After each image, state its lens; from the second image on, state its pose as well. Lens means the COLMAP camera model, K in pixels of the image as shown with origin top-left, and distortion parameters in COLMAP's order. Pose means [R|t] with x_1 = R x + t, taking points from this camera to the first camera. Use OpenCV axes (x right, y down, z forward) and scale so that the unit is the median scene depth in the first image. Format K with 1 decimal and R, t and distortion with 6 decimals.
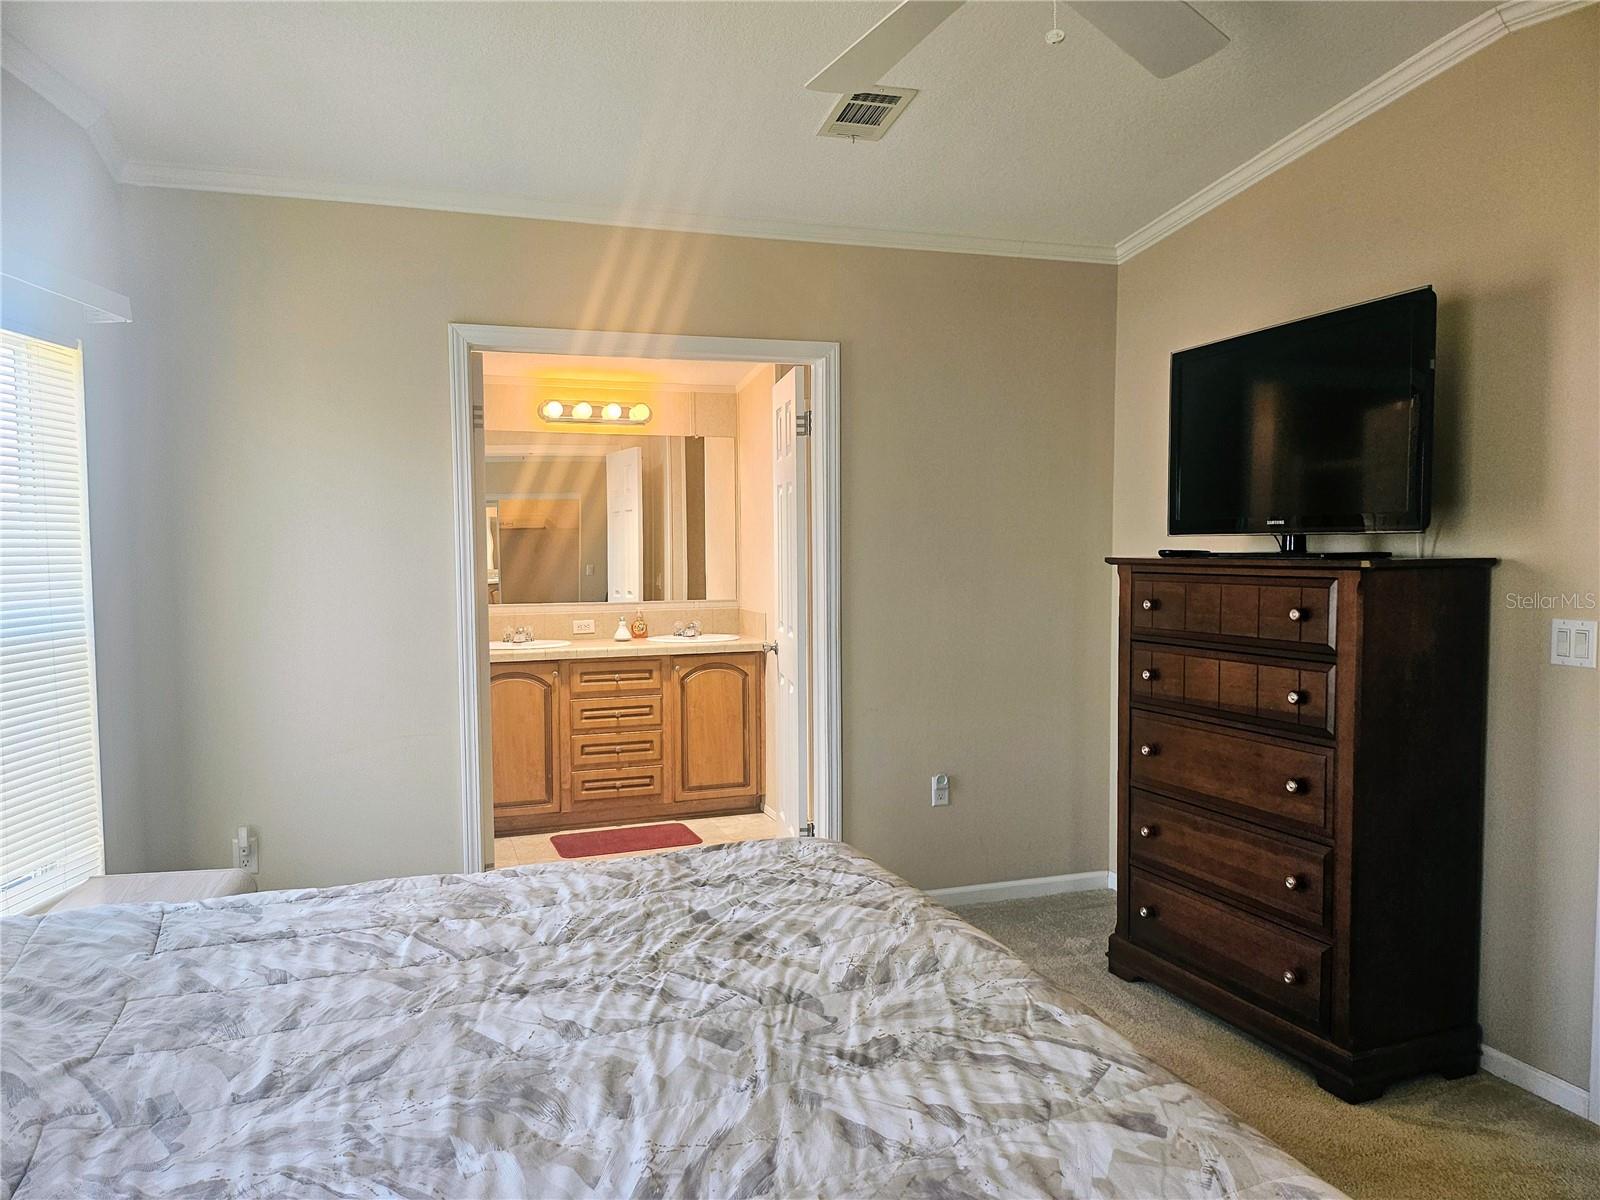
lens RADIAL K [[1134.6, 0, 803.3], [0, 1134.6, 596.4], [0, 0, 1]] dist [0.035442, -0.036301]
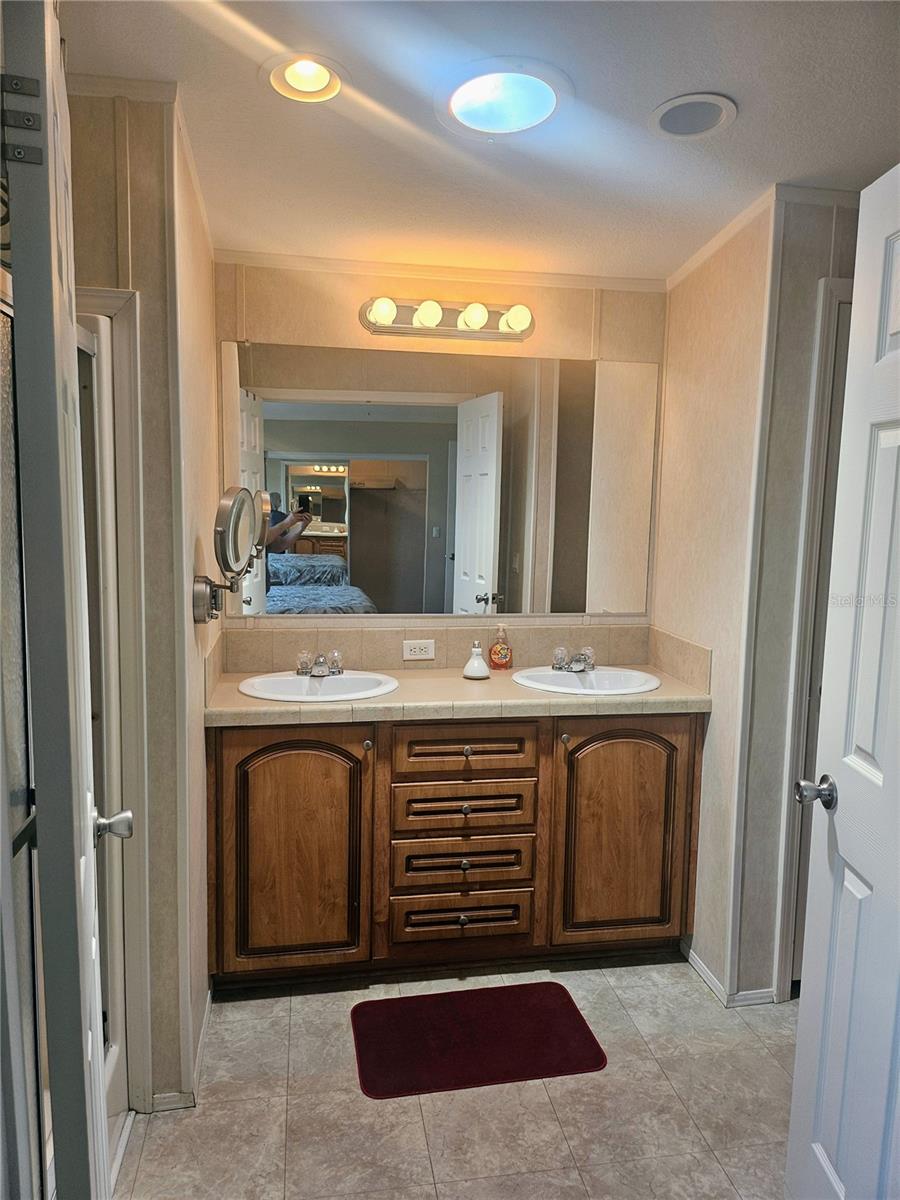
lens RADIAL K [[851.0, 0, 451.5], [0, 851.0, 605.7], [0, 0, 1]] dist [0.035442, -0.036301]
pose [[0.985178, 0.048167, -0.164631, -0.098267], [-0.035350, 0.996174, 0.079920, -0.041708], [0.167851, -0.072915, 0.983112, 0.540642]]
